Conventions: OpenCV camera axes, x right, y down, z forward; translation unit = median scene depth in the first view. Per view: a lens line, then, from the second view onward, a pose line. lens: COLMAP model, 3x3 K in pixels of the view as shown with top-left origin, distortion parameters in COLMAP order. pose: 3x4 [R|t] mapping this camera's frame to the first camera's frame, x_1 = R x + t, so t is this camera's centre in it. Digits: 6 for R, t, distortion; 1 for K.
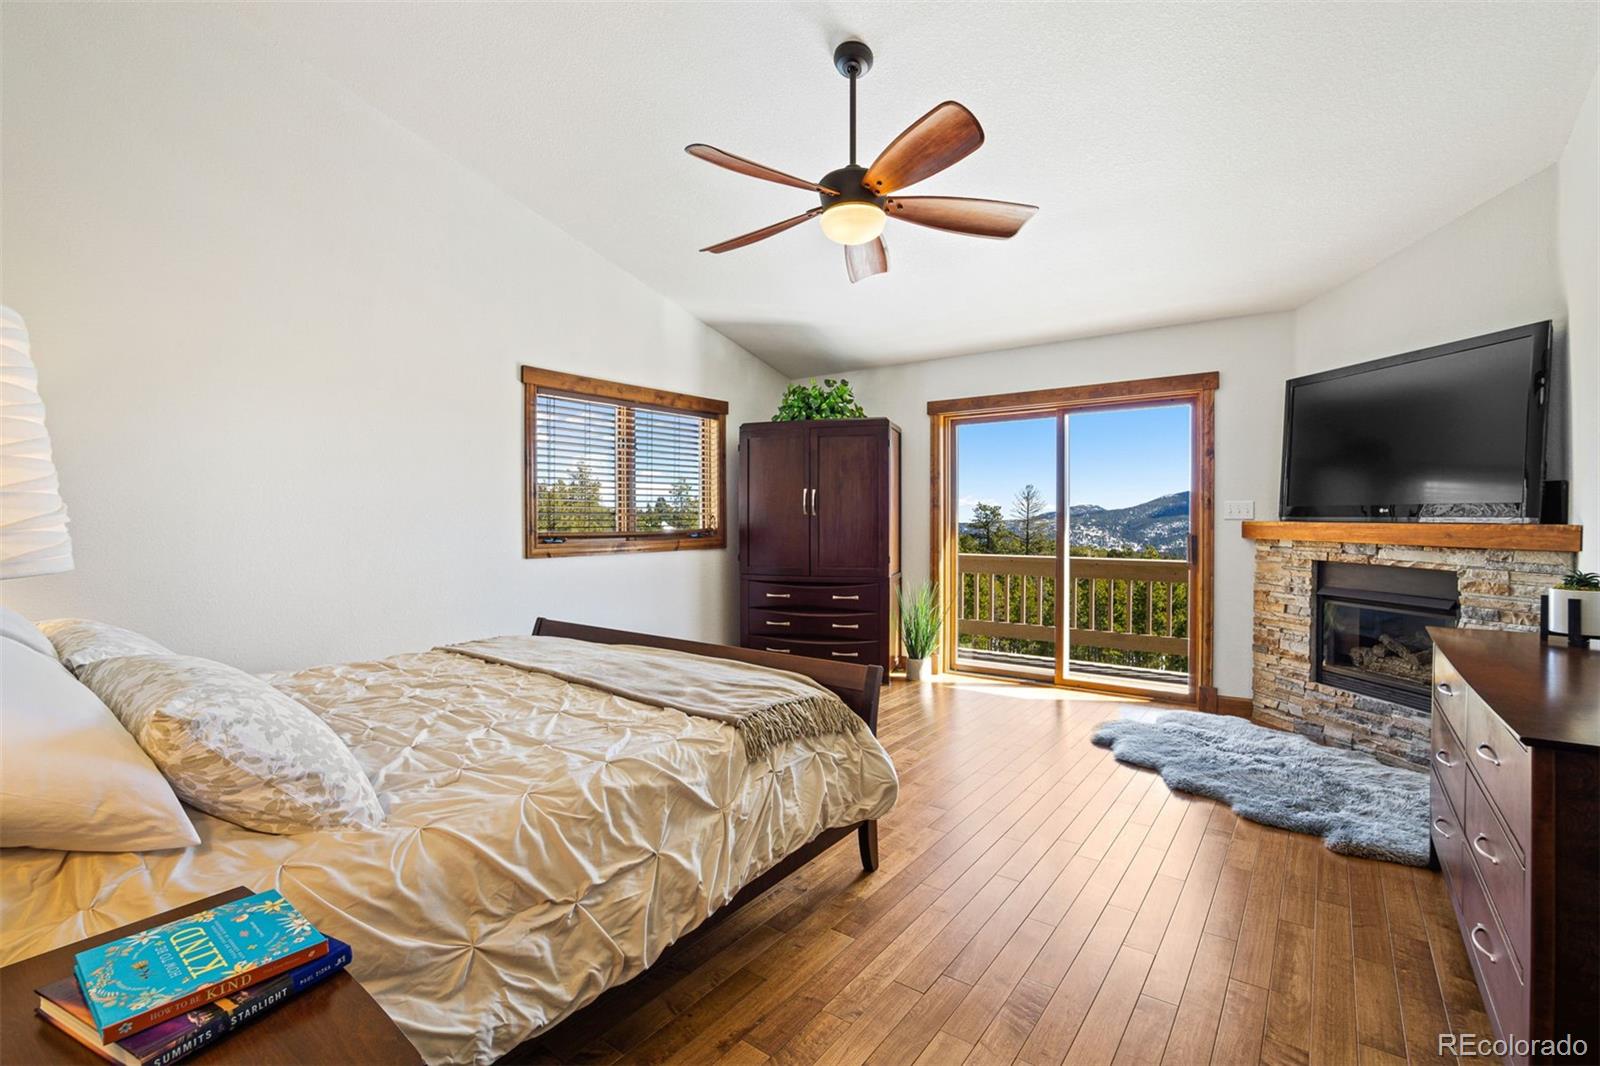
lens RADIAL K [[717.6, 0, 794.4], [0, 717.6, 527.3], [0, 0, 1]] dist [-0.029905, 0.004957]
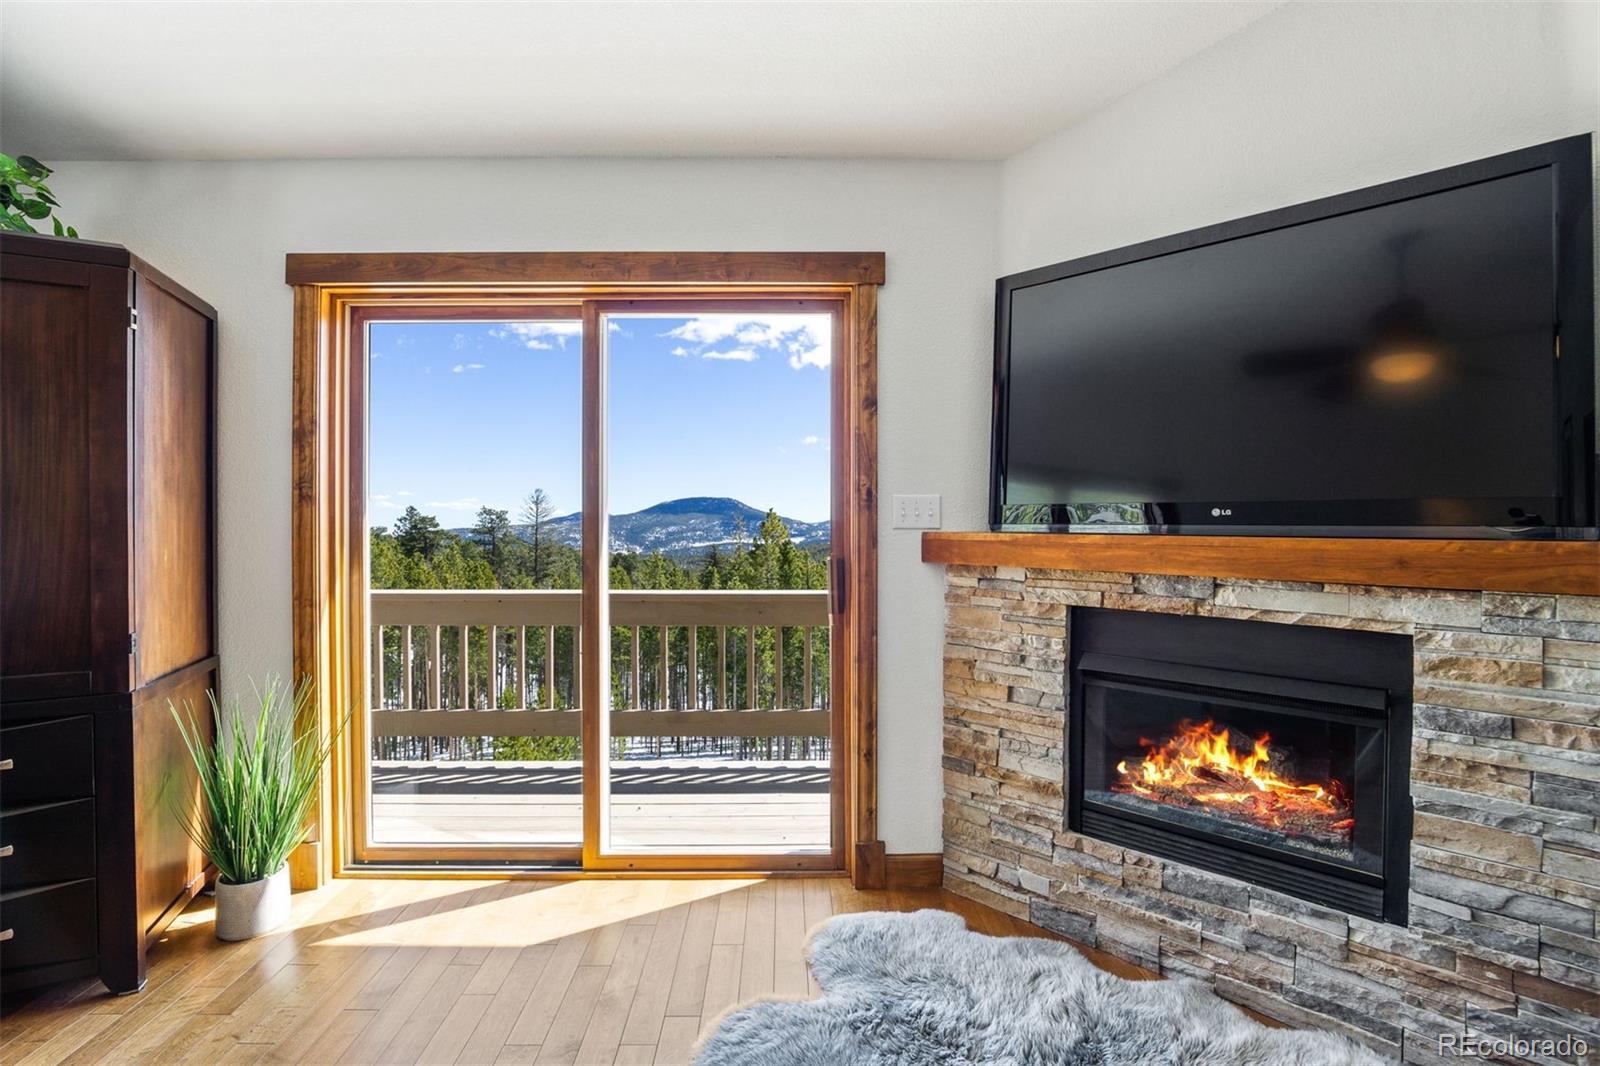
lens RADIAL K [[709.9, 0, 799.8], [0, 709.9, 523.4], [0, 0, 1]] dist [-0.051152, 0.015527]
pose [[0.782223, -0.000144, 0.622999, 0.233255], [0.007884, 0.999922, -0.009667, -0.011143], [-0.622949, 0.012473, 0.782163, 0.677491]]
